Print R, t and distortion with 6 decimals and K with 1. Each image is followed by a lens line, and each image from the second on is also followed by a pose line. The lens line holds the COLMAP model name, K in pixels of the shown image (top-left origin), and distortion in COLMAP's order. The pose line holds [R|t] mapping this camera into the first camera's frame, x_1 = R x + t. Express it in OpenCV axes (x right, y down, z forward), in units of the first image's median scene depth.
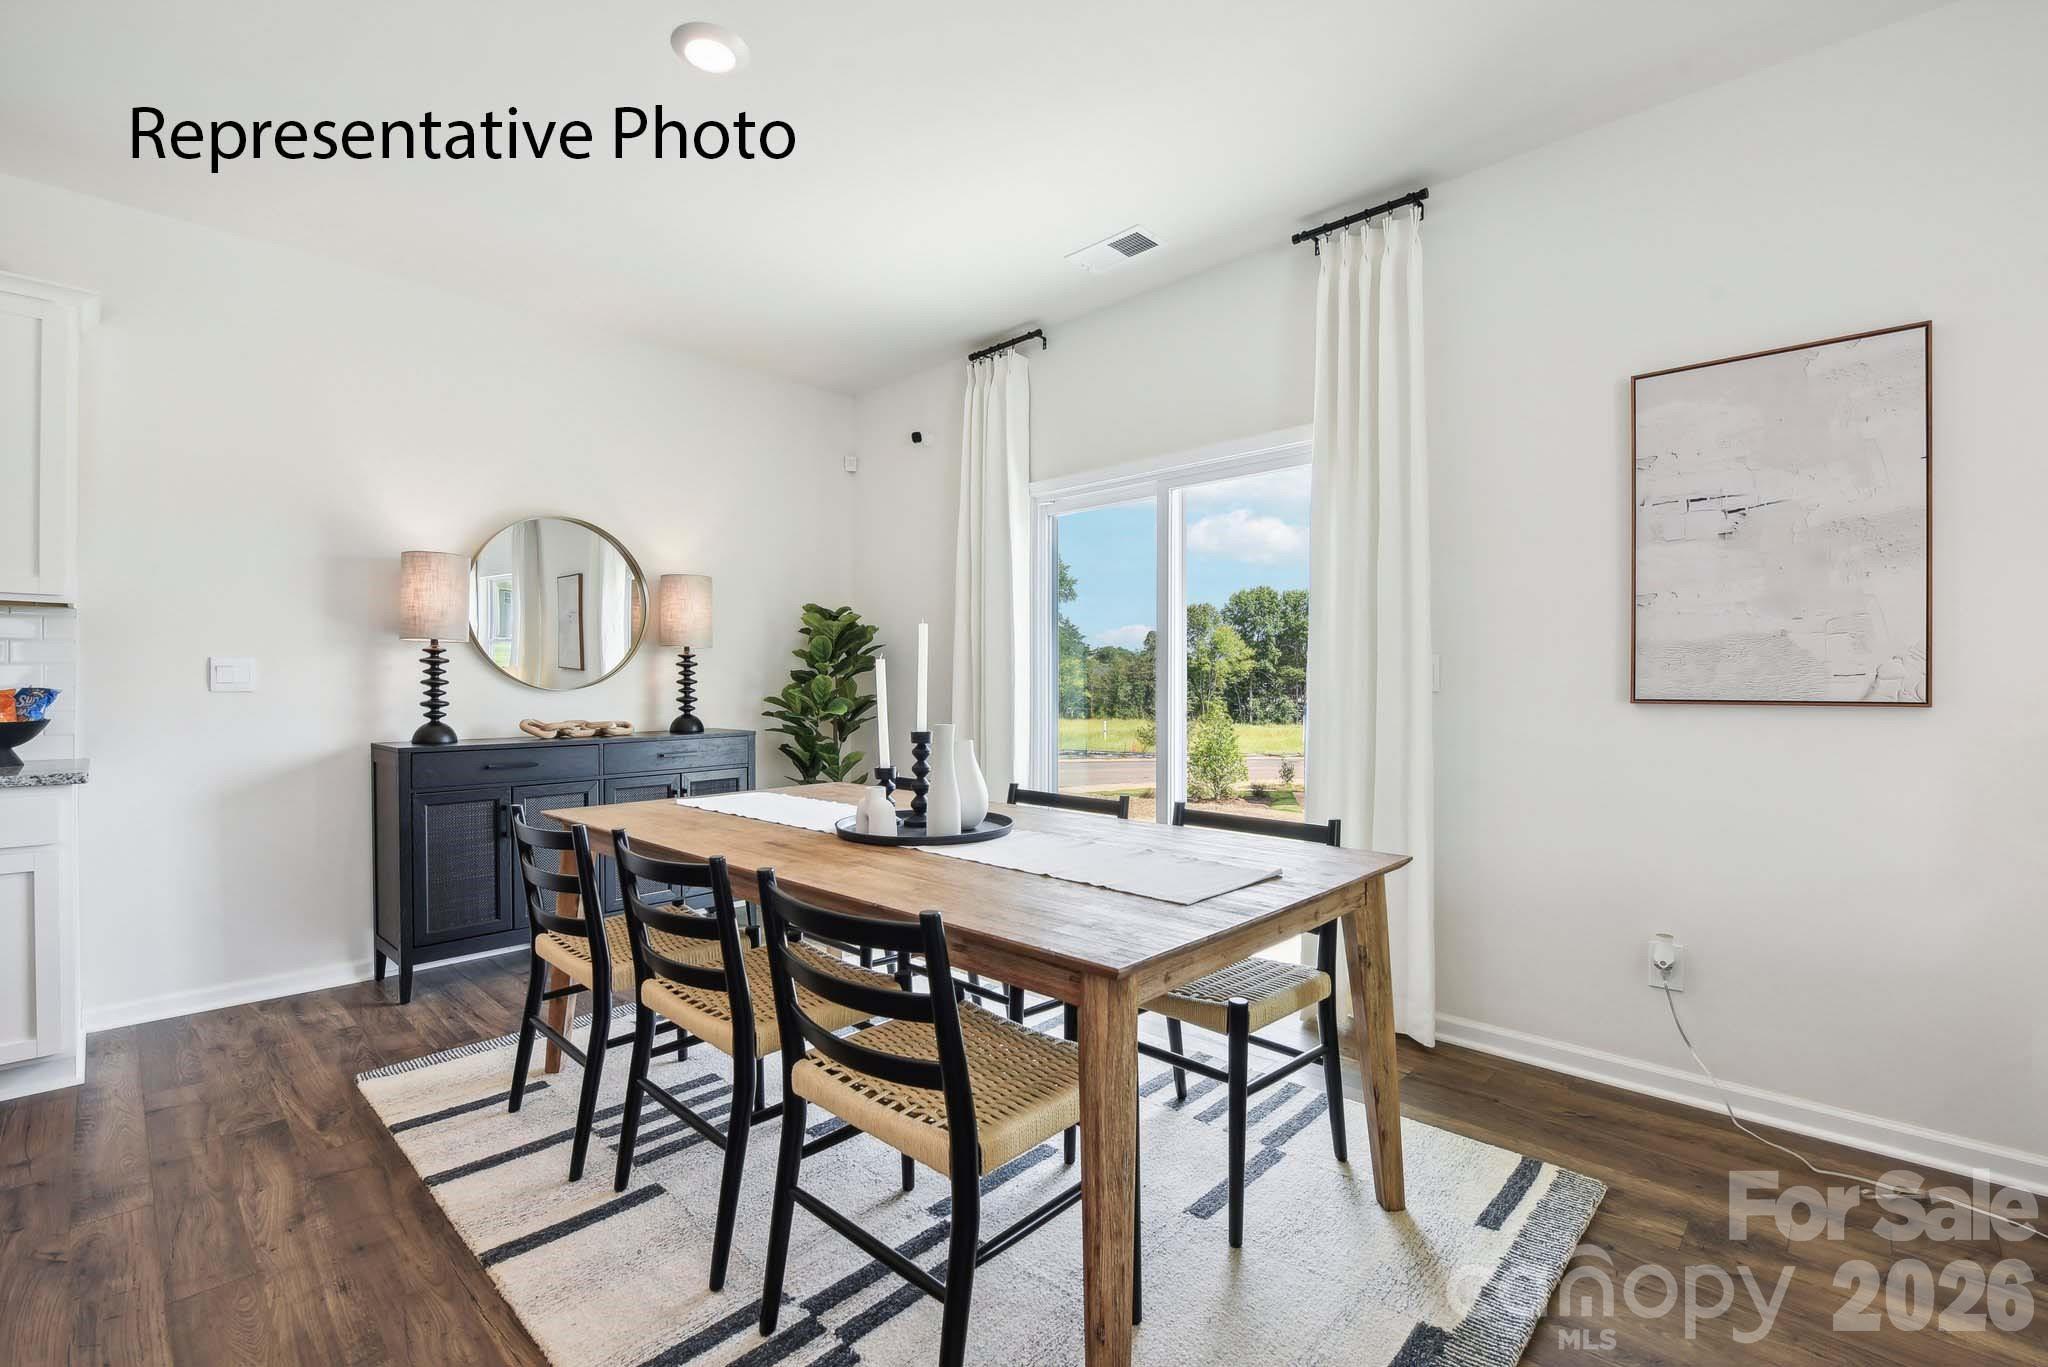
lens RADIAL K [[917.9, 0, 1014.8], [0, 917.9, 681.0], [0, 0, 1]] dist [-0.018149, -0.000209]
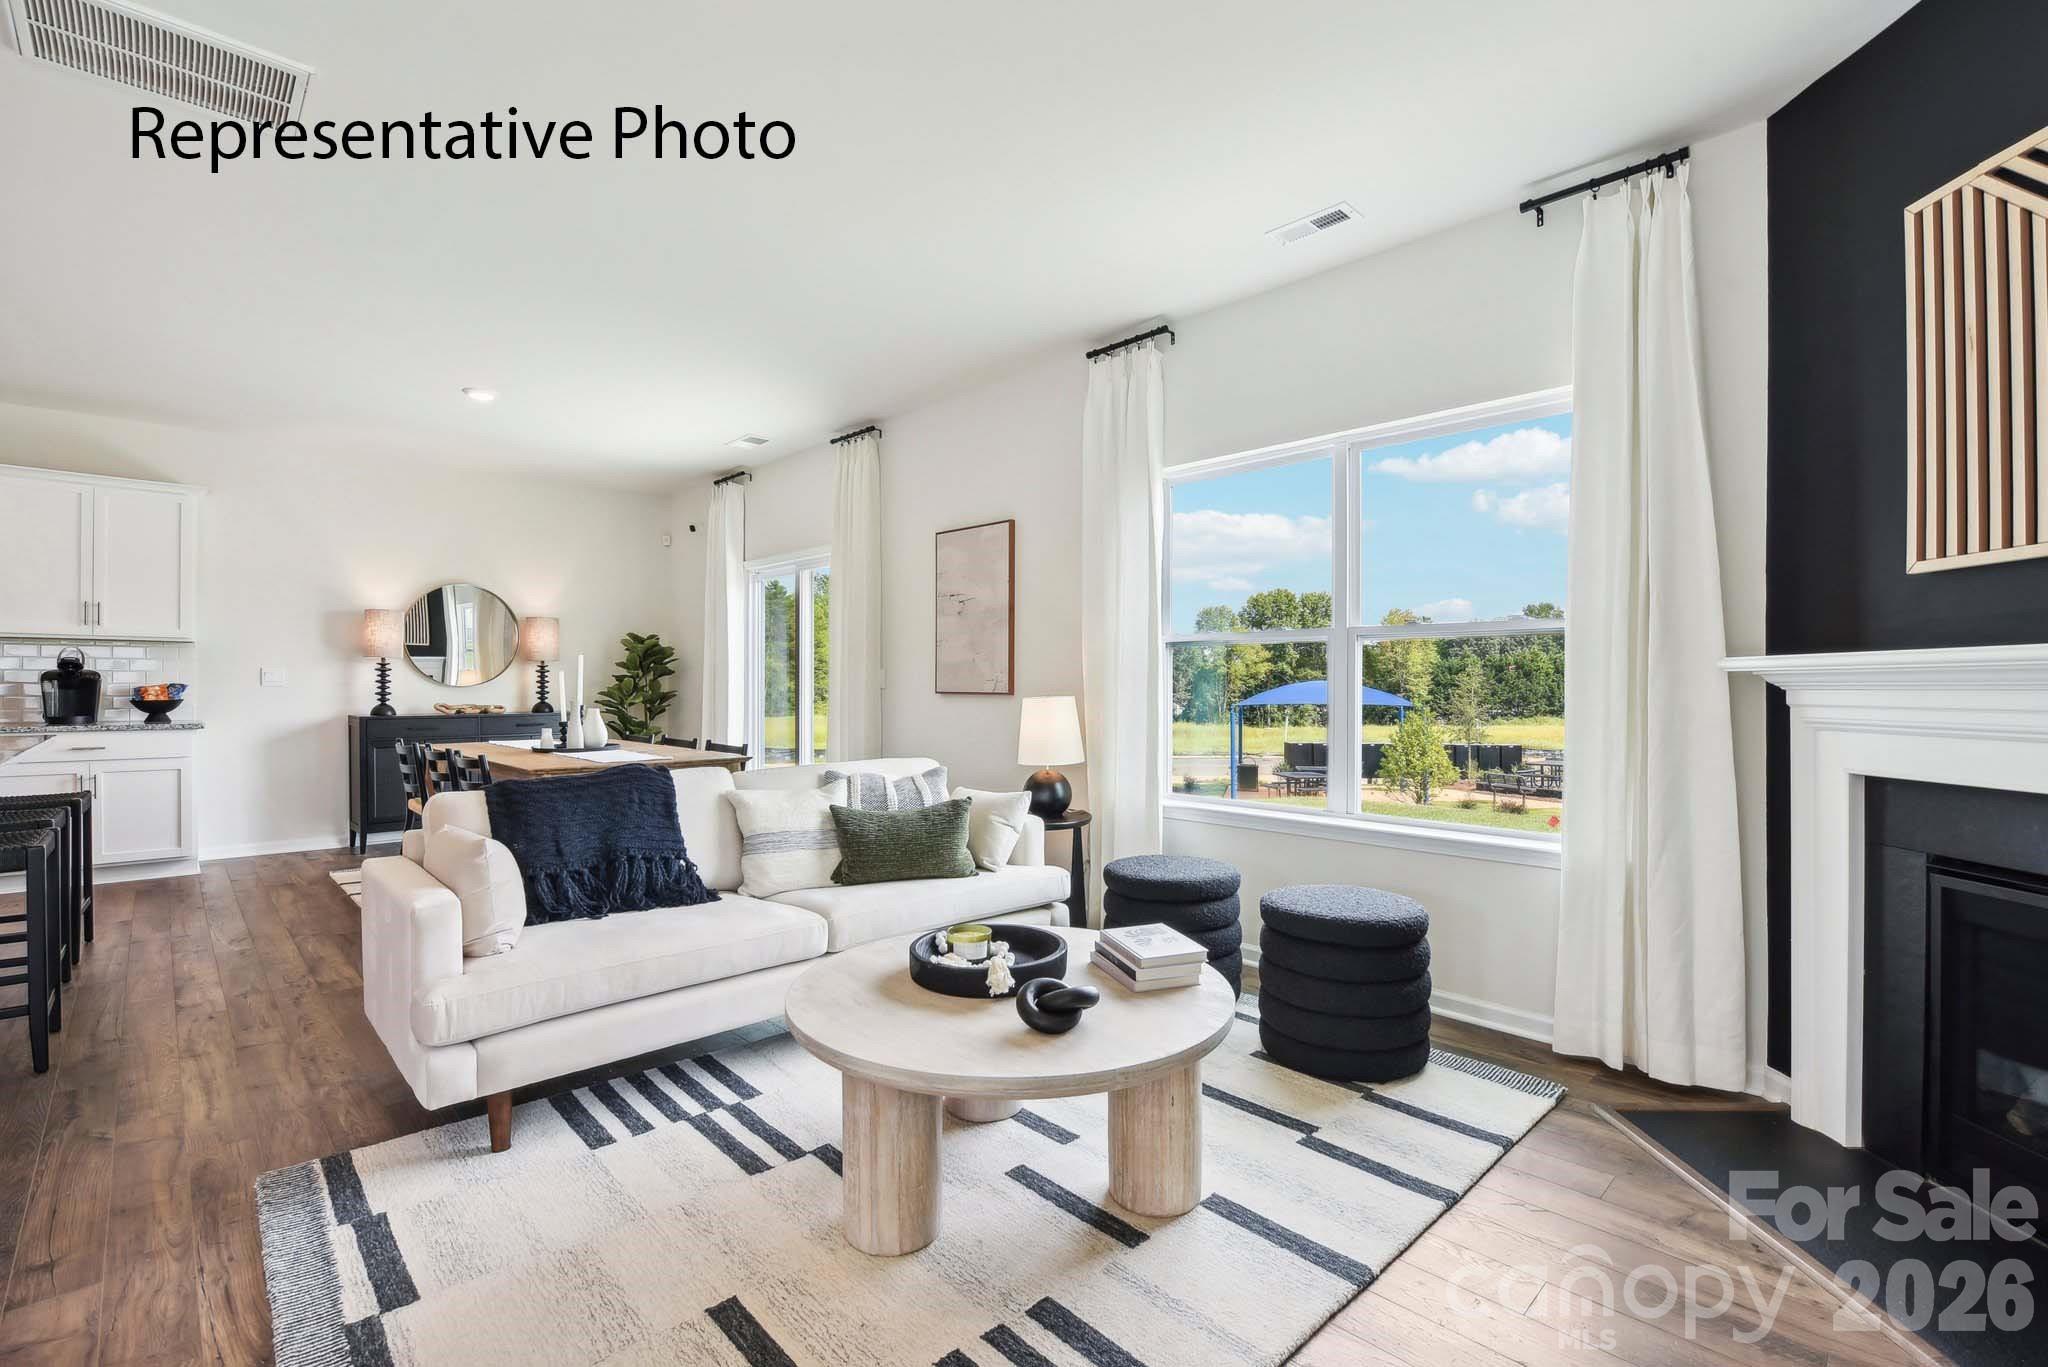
lens RADIAL K [[910.6, 0, 1011.1], [0, 910.6, 685.1], [0, 0, 1]] dist [-0.019910, -0.000486]
pose [[0.999518, 0.003720, -0.030807, 0.684073], [-0.003627, 0.999989, 0.003071, -0.001322], [0.030819, -0.002958, 0.999521, -0.769901]]
